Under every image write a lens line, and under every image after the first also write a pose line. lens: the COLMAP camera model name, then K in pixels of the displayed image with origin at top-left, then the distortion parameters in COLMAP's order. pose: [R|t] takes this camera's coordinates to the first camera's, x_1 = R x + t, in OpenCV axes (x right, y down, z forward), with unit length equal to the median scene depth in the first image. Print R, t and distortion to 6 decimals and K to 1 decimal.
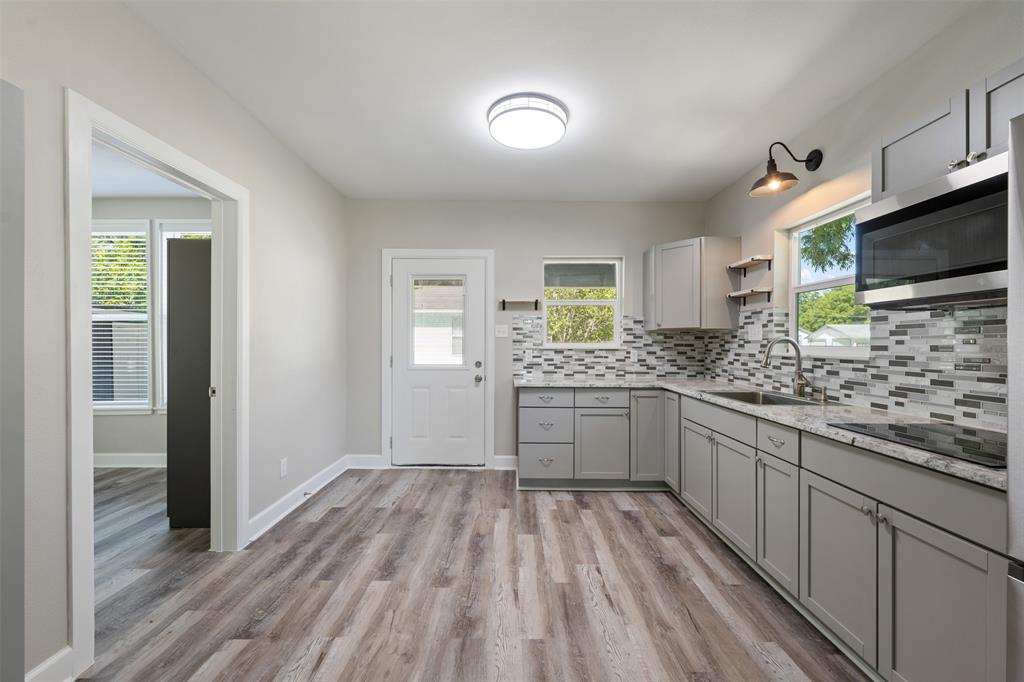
lens RADIAL K [[409.9, 0, 516.9], [0, 409.9, 345.4], [0, 0, 1]] dist [-0.000978, 0.000243]
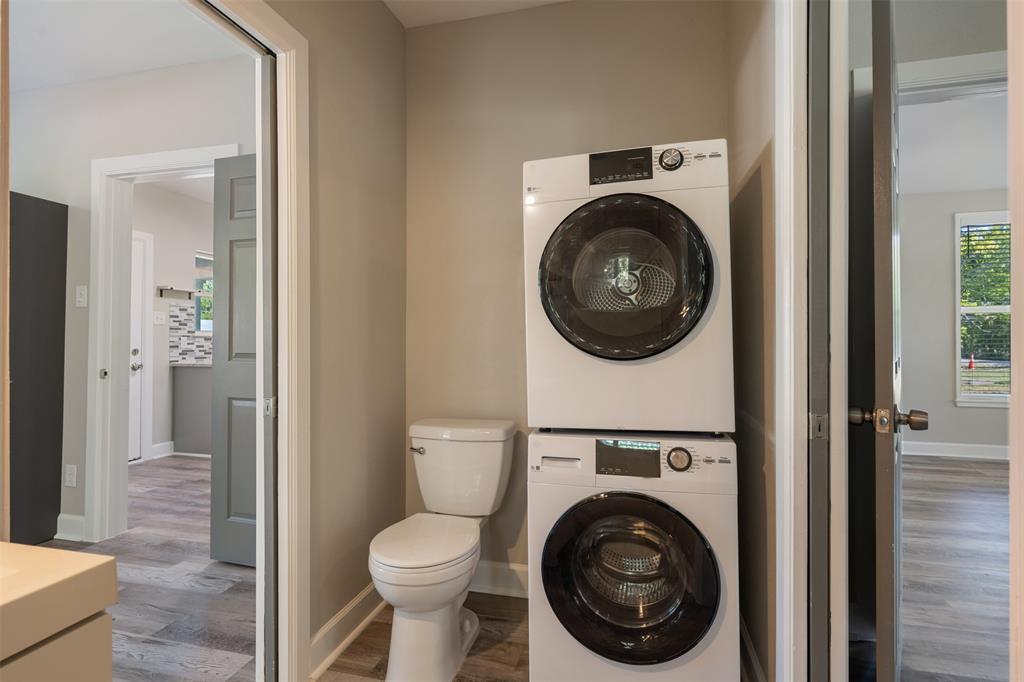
lens RADIAL K [[489.2, 0, 515.6], [0, 489.2, 332.2], [0, 0, 1]] dist [0.002261, -0.000105]
pose [[0.250538, 0.015142, 0.967988, -1.159152], [0.004907, 0.999845, -0.016911, 0.028631], [-0.968094, 0.008987, 0.250425, -0.159868]]
